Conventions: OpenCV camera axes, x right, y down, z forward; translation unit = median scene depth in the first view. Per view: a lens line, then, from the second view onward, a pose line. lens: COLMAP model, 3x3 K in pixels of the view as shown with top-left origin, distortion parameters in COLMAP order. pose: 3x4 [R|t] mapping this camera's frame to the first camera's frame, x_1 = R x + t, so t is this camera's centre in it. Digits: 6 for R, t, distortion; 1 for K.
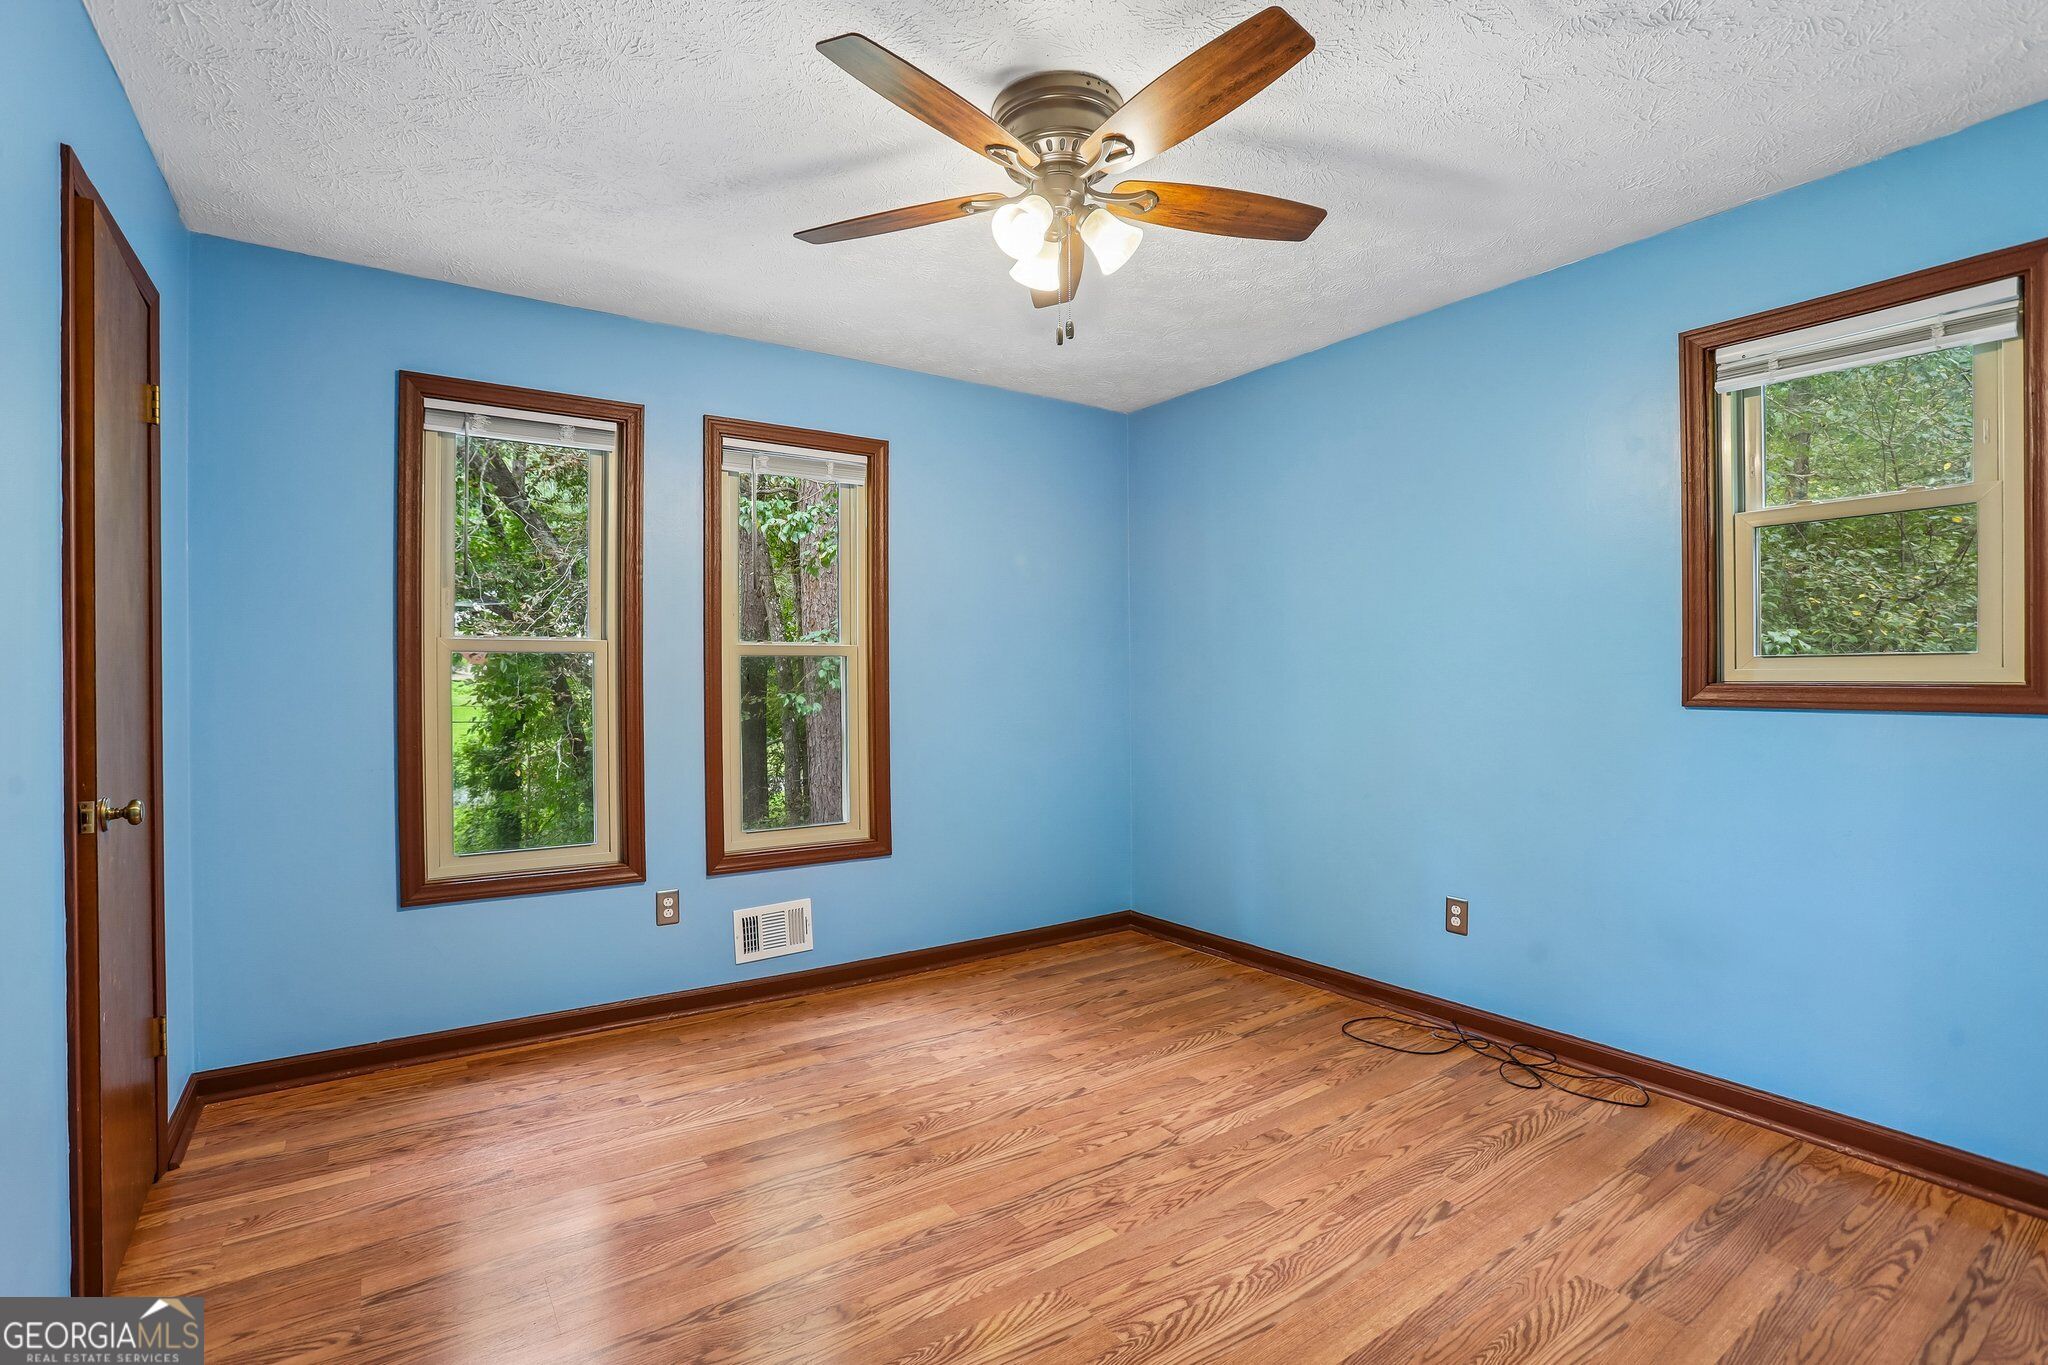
lens RADIAL K [[940.5, 0, 1019.7], [0, 940.5, 676.1], [0, 0, 1]] dist [-0.069176, 0.028776]
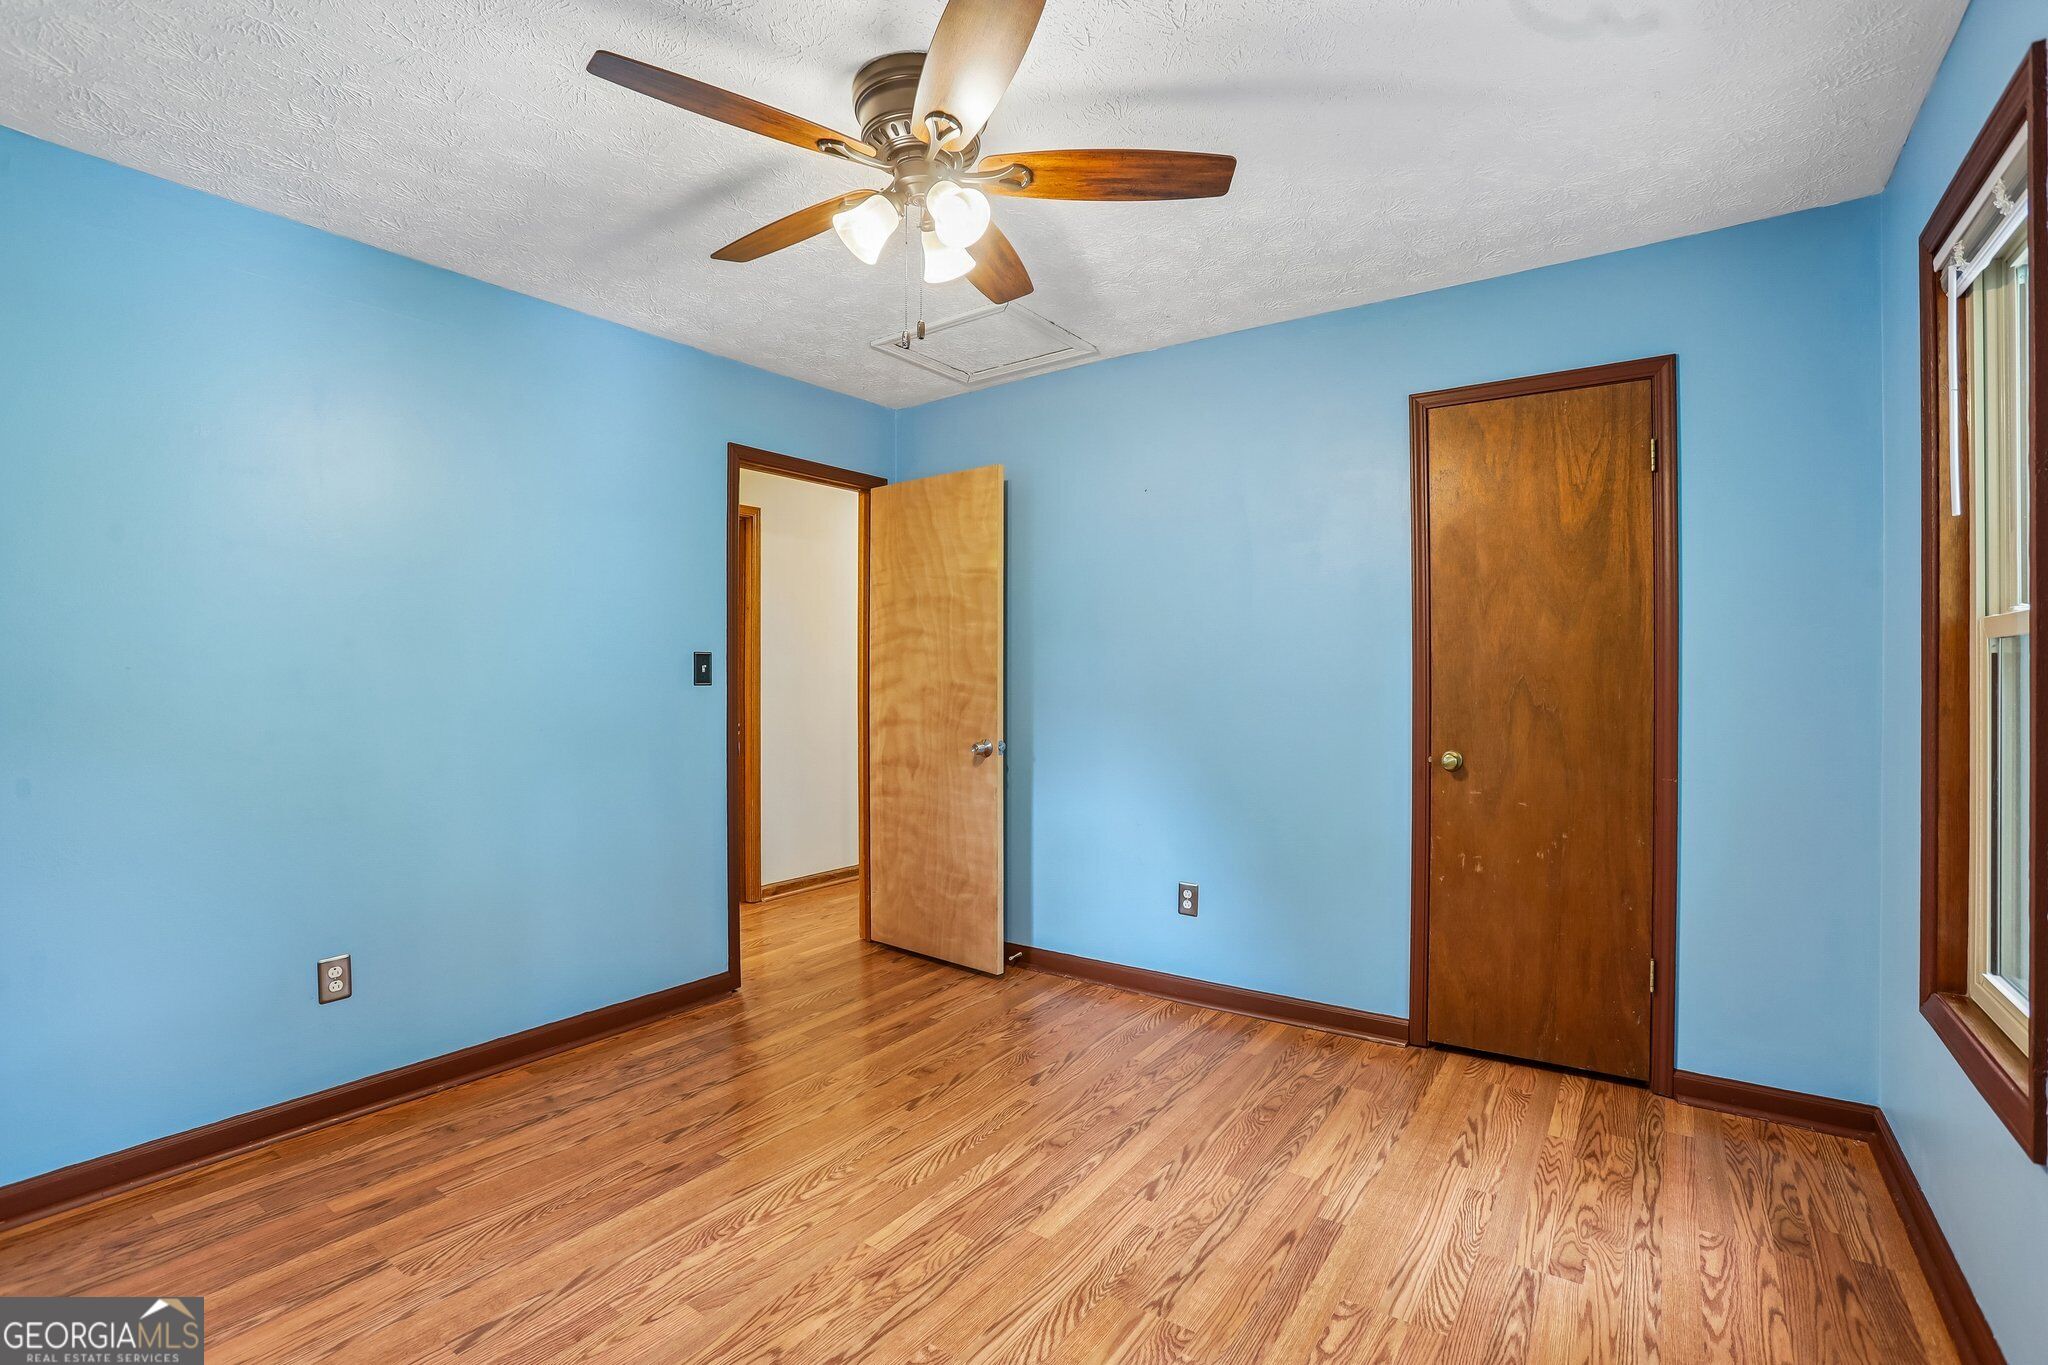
lens RADIAL K [[931.8, 0, 1026.0], [0, 931.8, 674.1], [0, 0, 1]] dist [-0.053313, 0.023288]
pose [[-0.937264, 0.006820, -0.348553, 0.276799], [0.007761, 0.999969, -0.001302, -0.012520], [0.348534, -0.003926, -0.937288, 1.941380]]
